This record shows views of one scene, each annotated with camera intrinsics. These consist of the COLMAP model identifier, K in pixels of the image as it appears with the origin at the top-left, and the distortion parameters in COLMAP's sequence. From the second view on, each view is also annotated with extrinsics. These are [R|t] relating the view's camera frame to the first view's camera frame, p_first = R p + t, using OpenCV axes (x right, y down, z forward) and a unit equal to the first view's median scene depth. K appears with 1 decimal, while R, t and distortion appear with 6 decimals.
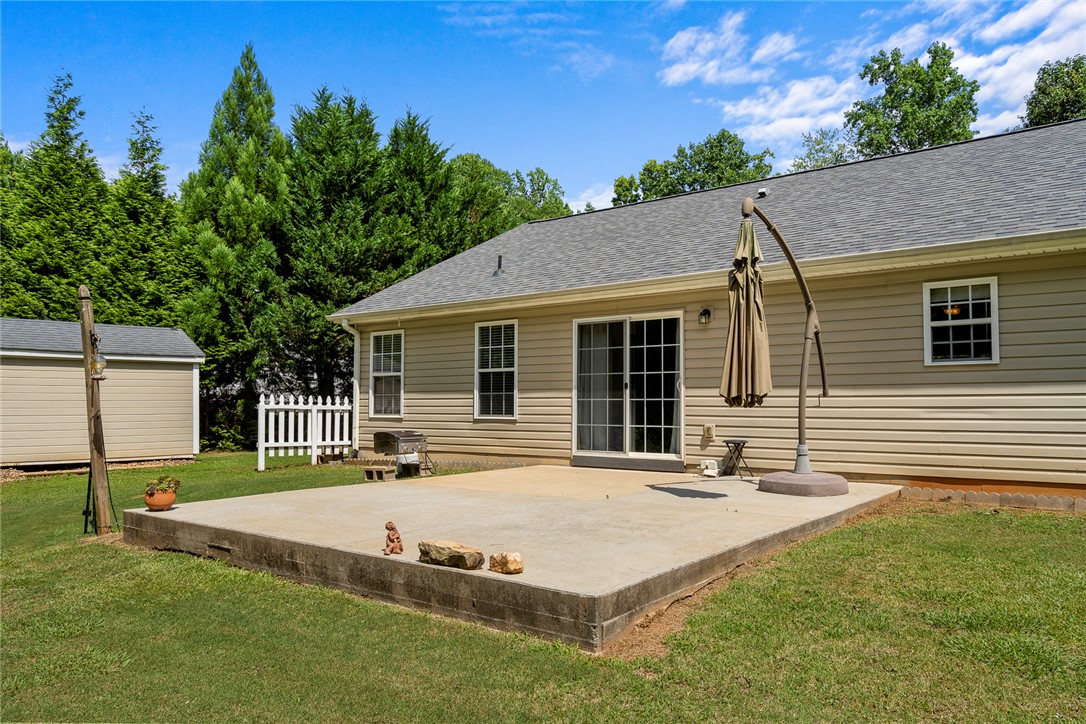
lens RADIAL K [[783.4, 0, 540.6], [0, 783.4, 369.4], [0, 0, 1]] dist [0.010931, -0.001950]
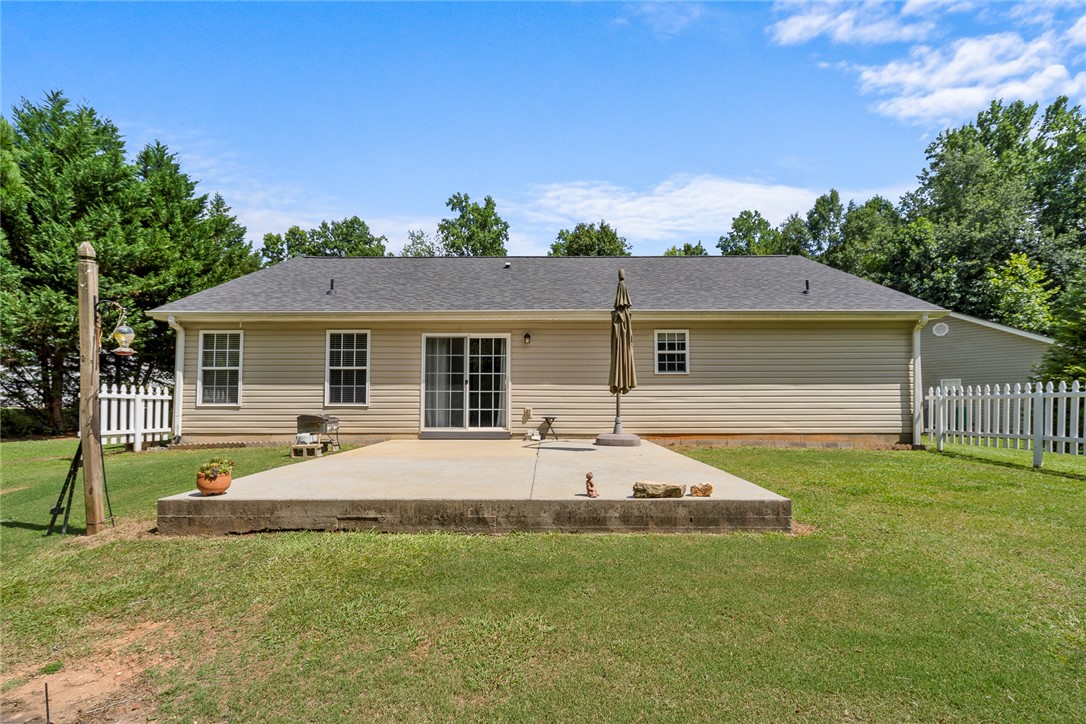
lens RADIAL K [[500.0, 0, 551.9], [0, 500.0, 379.1], [0, 0, 1]] dist [-0.007111, 0.001854]
pose [[0.784399, 0.029772, 0.619542, -0.248374], [-0.028022, 0.999528, -0.012554, 0.016441], [-0.619624, -0.007514, 0.784863, 0.124972]]
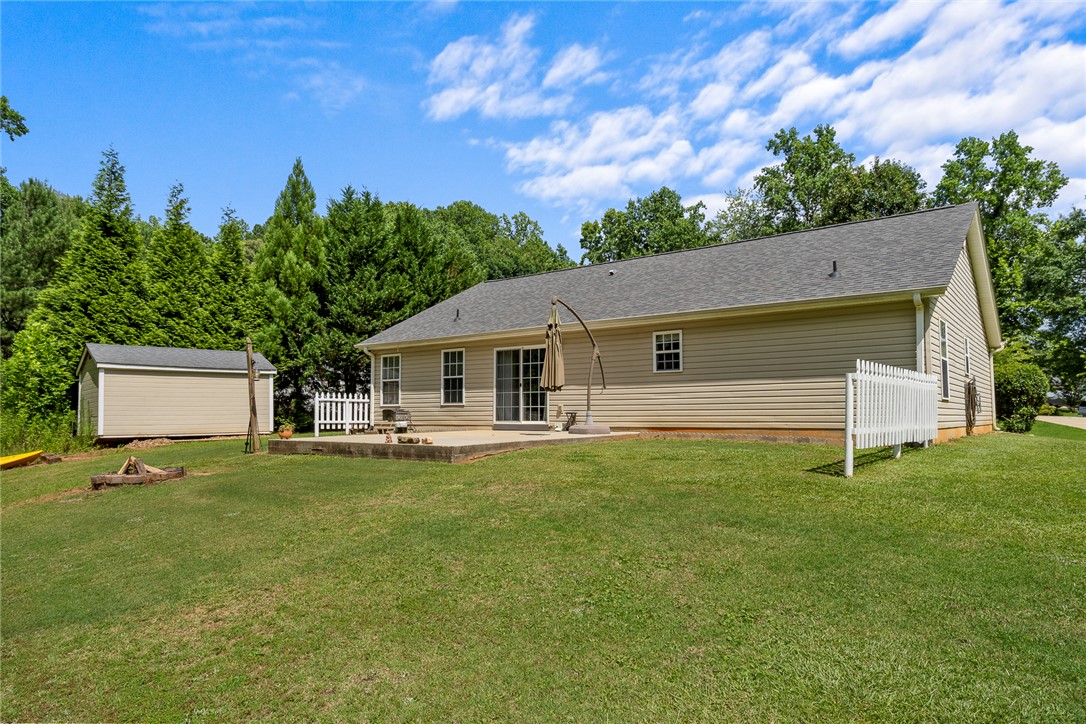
lens RADIAL K [[690.5, 0, 545.5], [0, 690.5, 369.3], [0, 0, 1]] dist [0.001926, 0.002167]
pose [[0.999808, -0.004793, 0.019007, 0.099227], [0.005089, 0.999866, -0.015555, 0.007074], [-0.018930, 0.015649, 0.999698, -0.447712]]
